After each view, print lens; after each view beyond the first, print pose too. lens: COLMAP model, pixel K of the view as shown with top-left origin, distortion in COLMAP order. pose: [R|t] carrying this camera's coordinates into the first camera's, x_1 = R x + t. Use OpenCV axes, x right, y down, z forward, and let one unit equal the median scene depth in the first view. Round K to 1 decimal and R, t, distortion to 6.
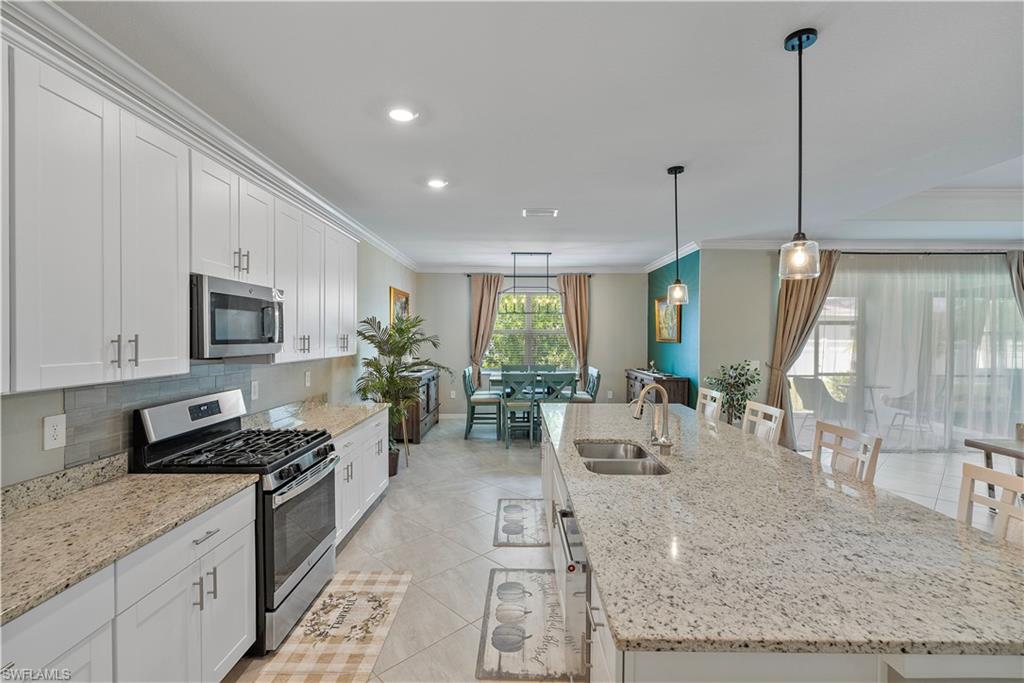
lens RADIAL K [[463.0, 0, 515.1], [0, 463.0, 338.8], [0, 0, 1]] dist [-0.017002, 0.000371]
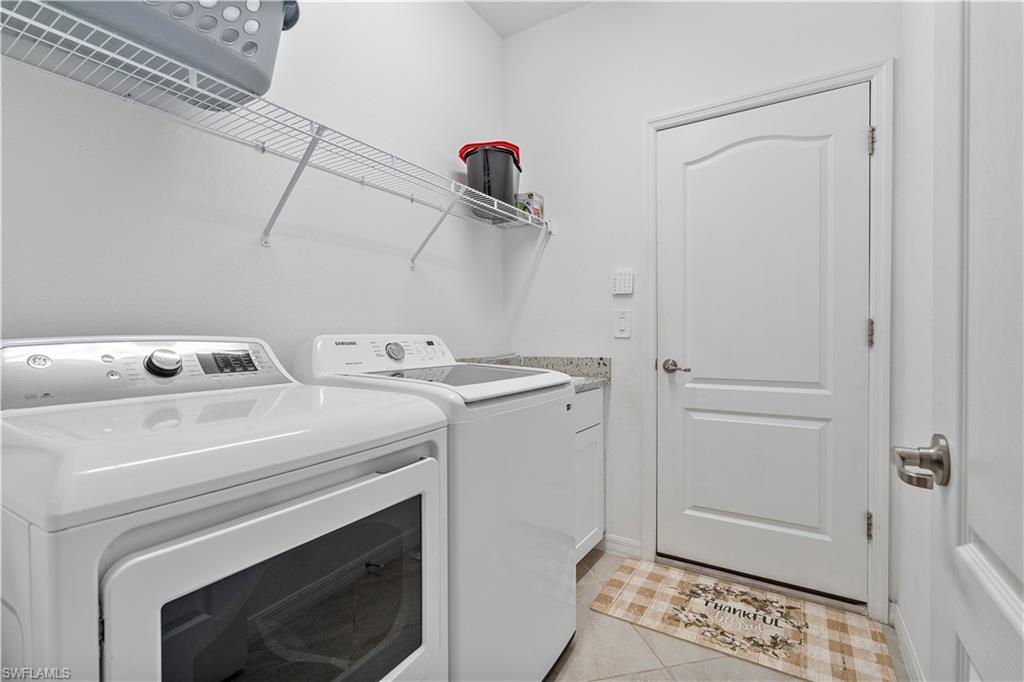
lens RADIAL K [[463.0, 0, 511.0], [0, 463.0, 336.8], [0, 0, 1]] dist [-0.017002, 0.000371]
pose [[-0.529591, 0.002758, -0.848249, 0.410201], [-0.007960, 0.999935, 0.008221, 0.163601], [0.848216, 0.011106, -0.529534, 1.049153]]
